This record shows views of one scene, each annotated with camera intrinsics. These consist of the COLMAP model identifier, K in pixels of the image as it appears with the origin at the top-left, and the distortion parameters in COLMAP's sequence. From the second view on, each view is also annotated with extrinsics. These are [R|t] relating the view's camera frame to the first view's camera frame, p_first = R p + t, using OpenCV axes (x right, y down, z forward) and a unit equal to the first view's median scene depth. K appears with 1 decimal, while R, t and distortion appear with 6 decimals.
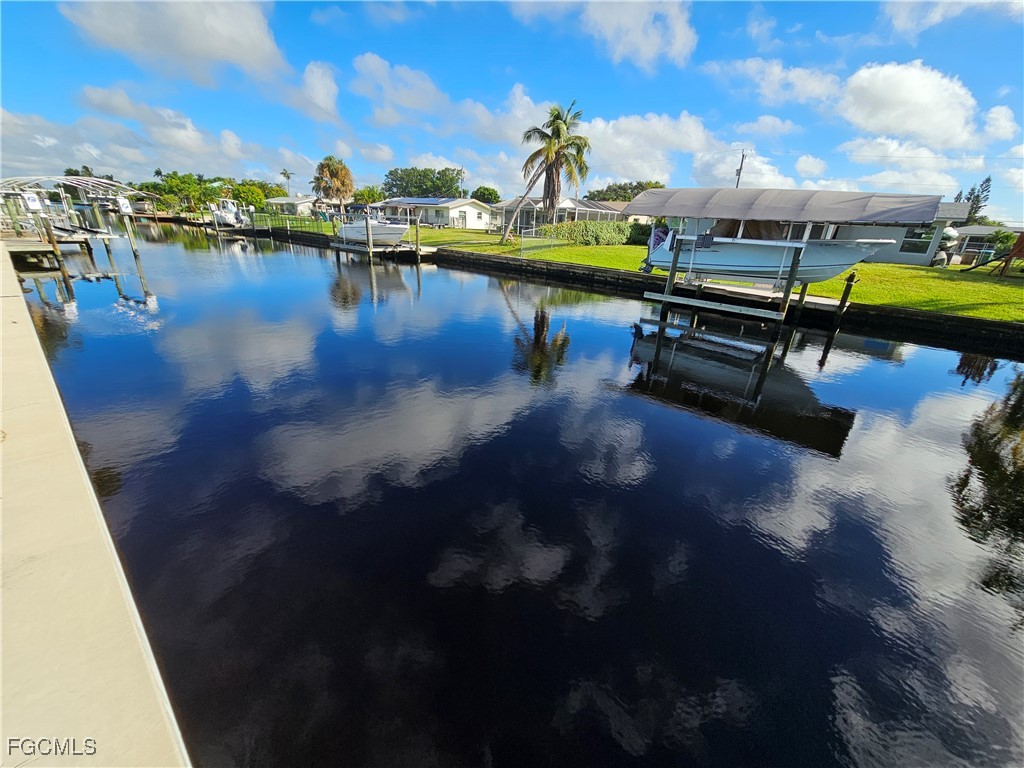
lens RADIAL K [[415.4, 0, 510.7], [0, 415.4, 391.0], [0, 0, 1]] dist [0.001112, 0.000096]
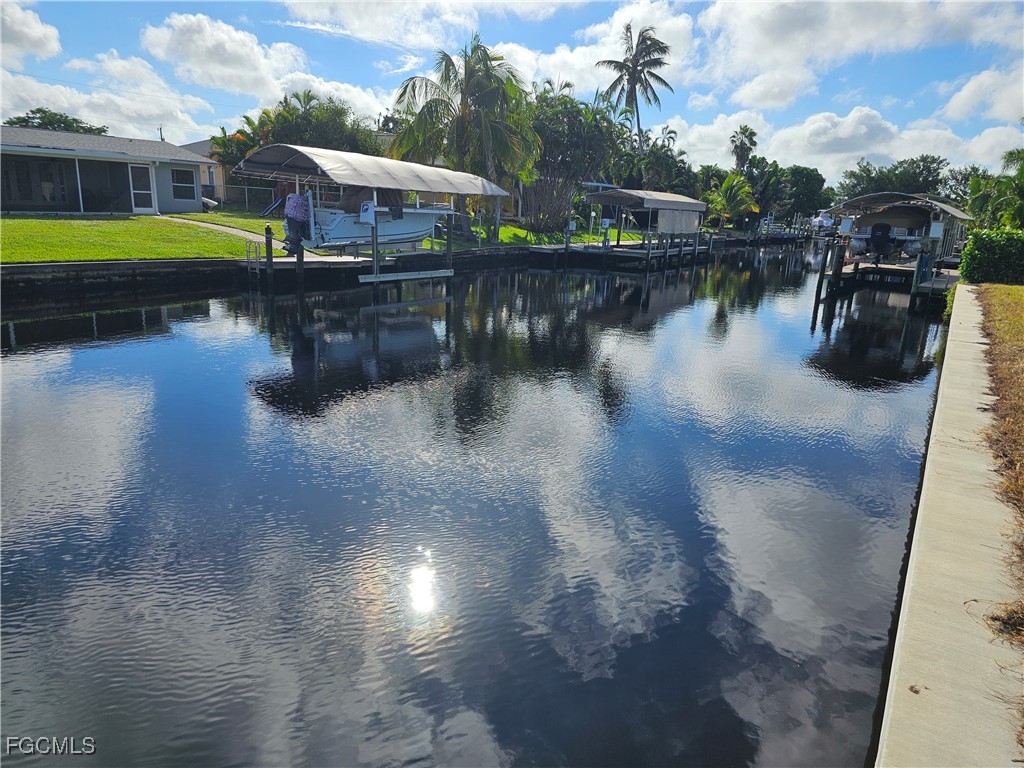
lens RADIAL K [[681.9, 0, 516.8], [0, 681.9, 386.6], [0, 0, 1]] dist [0.080588, -0.087009]
pose [[-0.151366, -0.308064, 0.939247, -0.554188], [0.320645, 0.883512, 0.341458, -0.214454], [-0.935027, 0.352850, -0.034955, 0.440165]]
